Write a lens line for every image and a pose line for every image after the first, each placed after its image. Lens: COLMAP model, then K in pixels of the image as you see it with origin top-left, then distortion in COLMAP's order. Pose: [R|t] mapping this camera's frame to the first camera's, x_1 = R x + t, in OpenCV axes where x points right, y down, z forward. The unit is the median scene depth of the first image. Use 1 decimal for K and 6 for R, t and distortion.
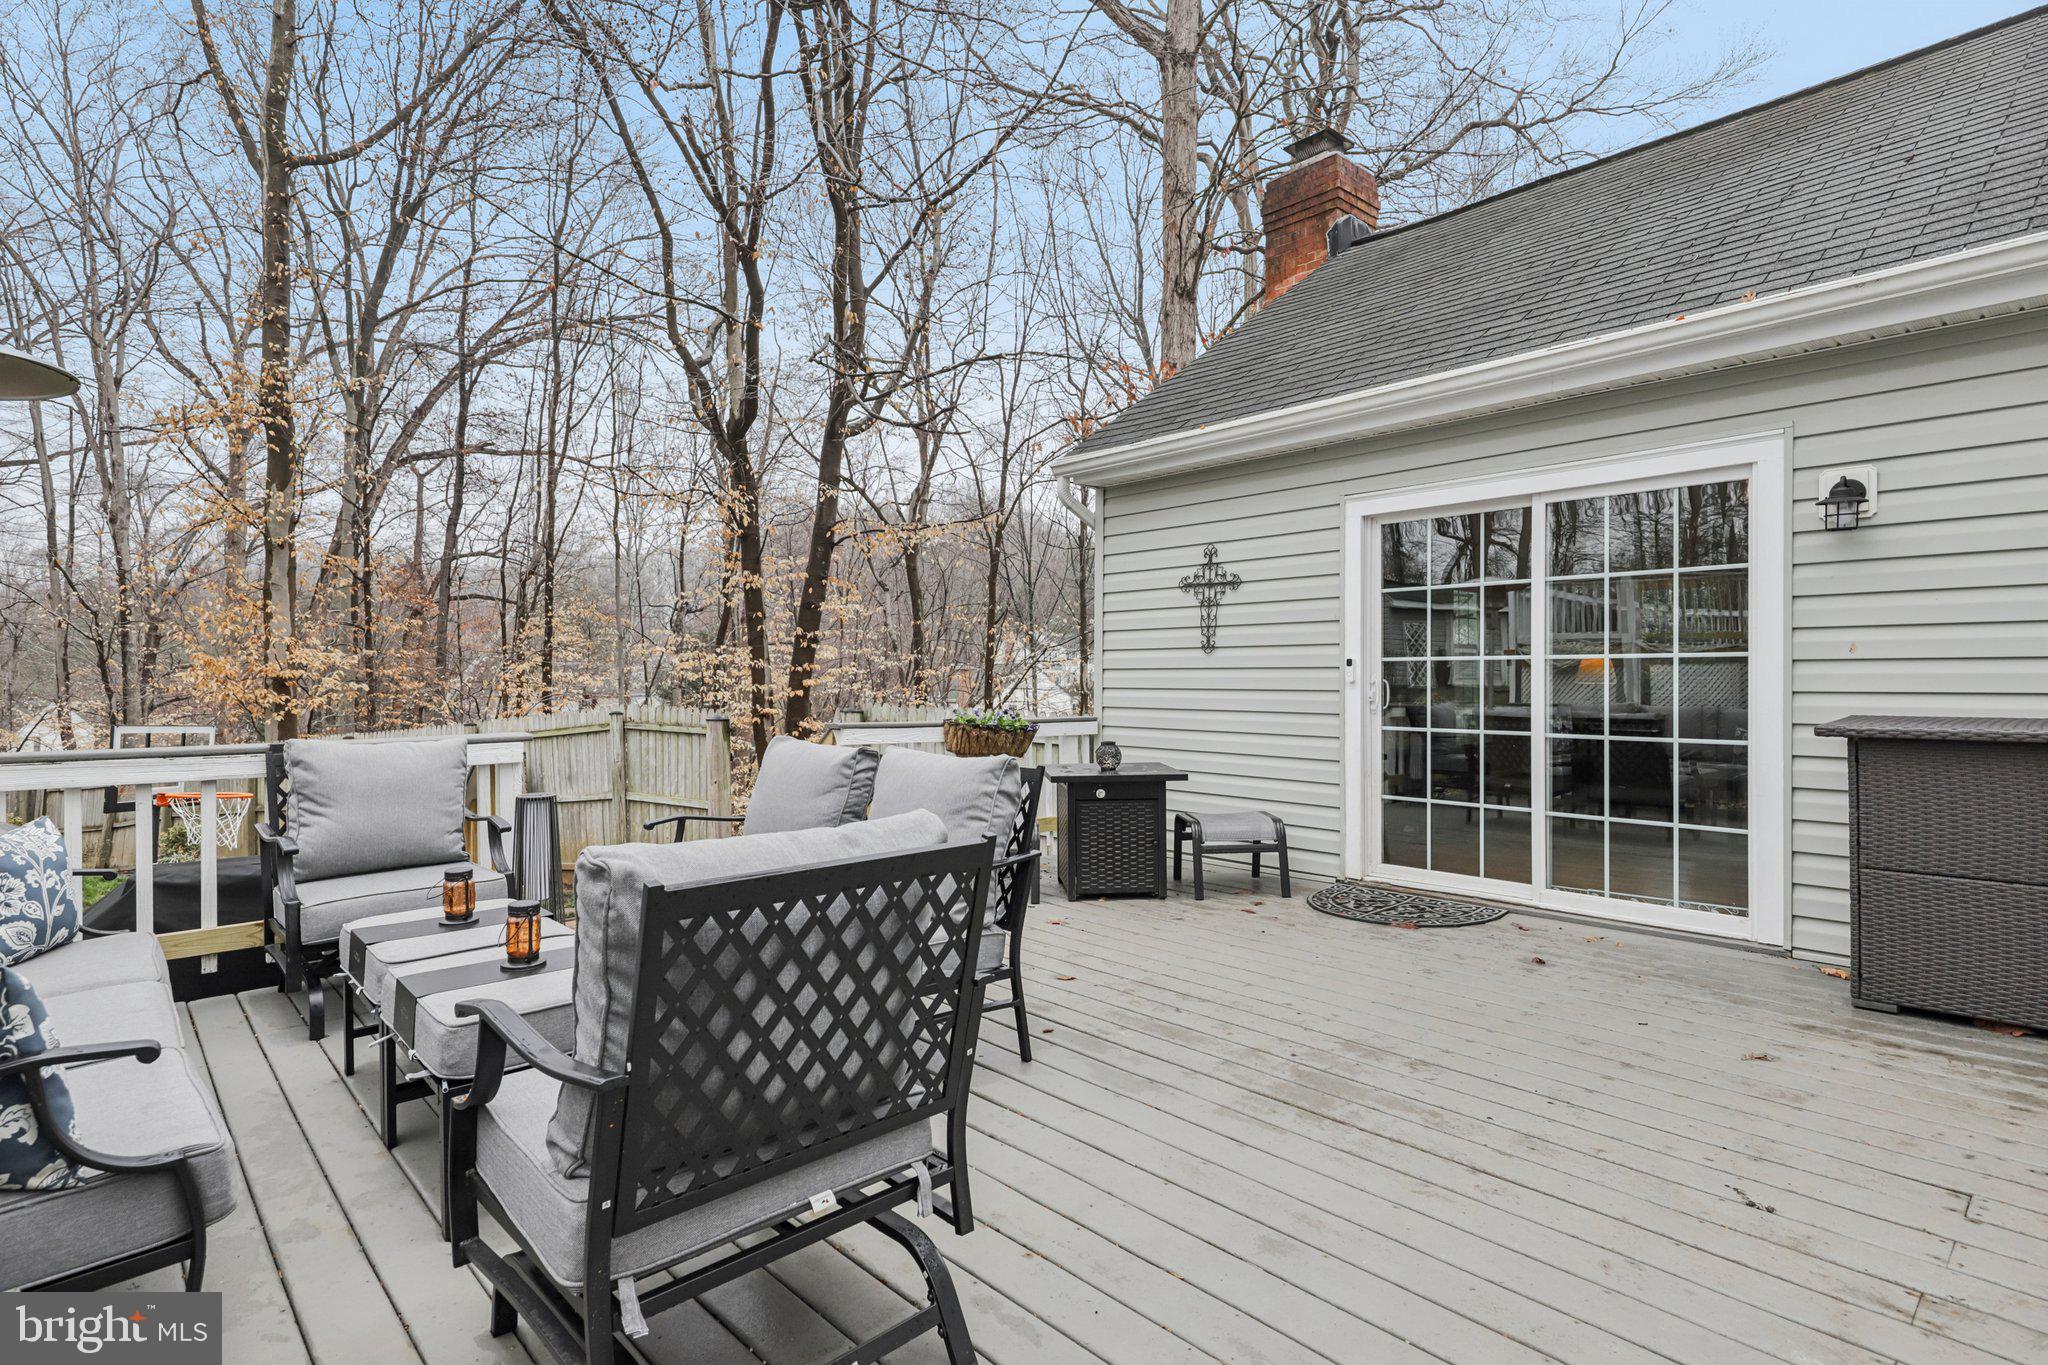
lens RADIAL K [[1023.5, 0, 1017.8], [0, 1023.5, 679.4], [0, 0, 1]] dist [0.003494, -0.001361]
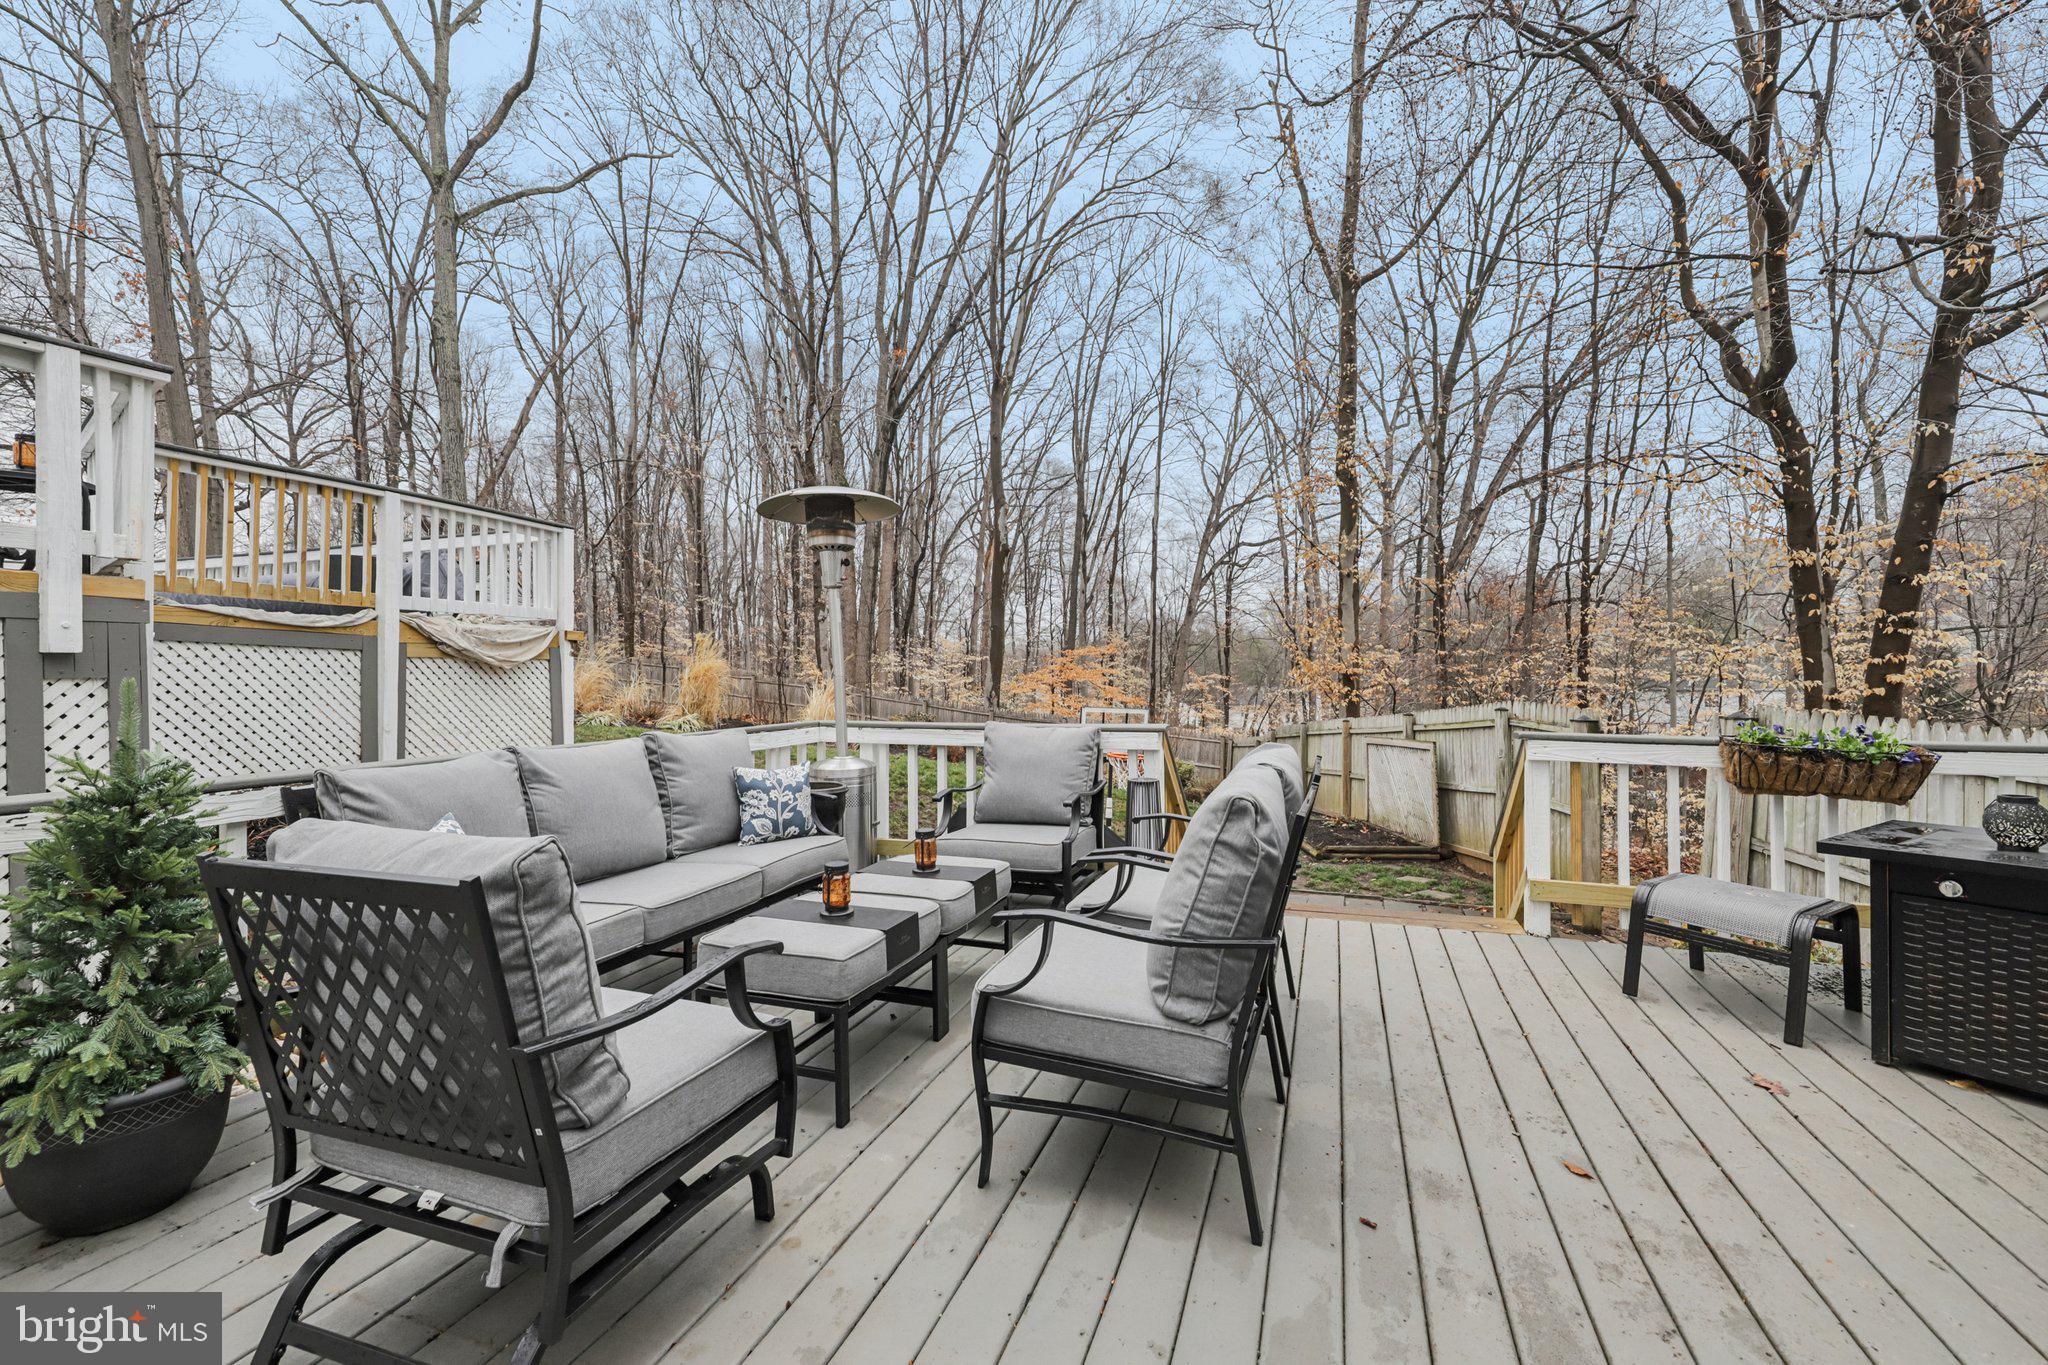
lens RADIAL K [[858.1, 0, 1023.6], [0, 858.1, 678.8], [0, 0, 1]] dist [0.004647, -0.003026]
pose [[0.456670, 0.002631, -0.889632, 0.083933], [0.003071, 0.999985, 0.004533, -0.001458], [0.889631, -0.004802, 0.456655, 0.111602]]
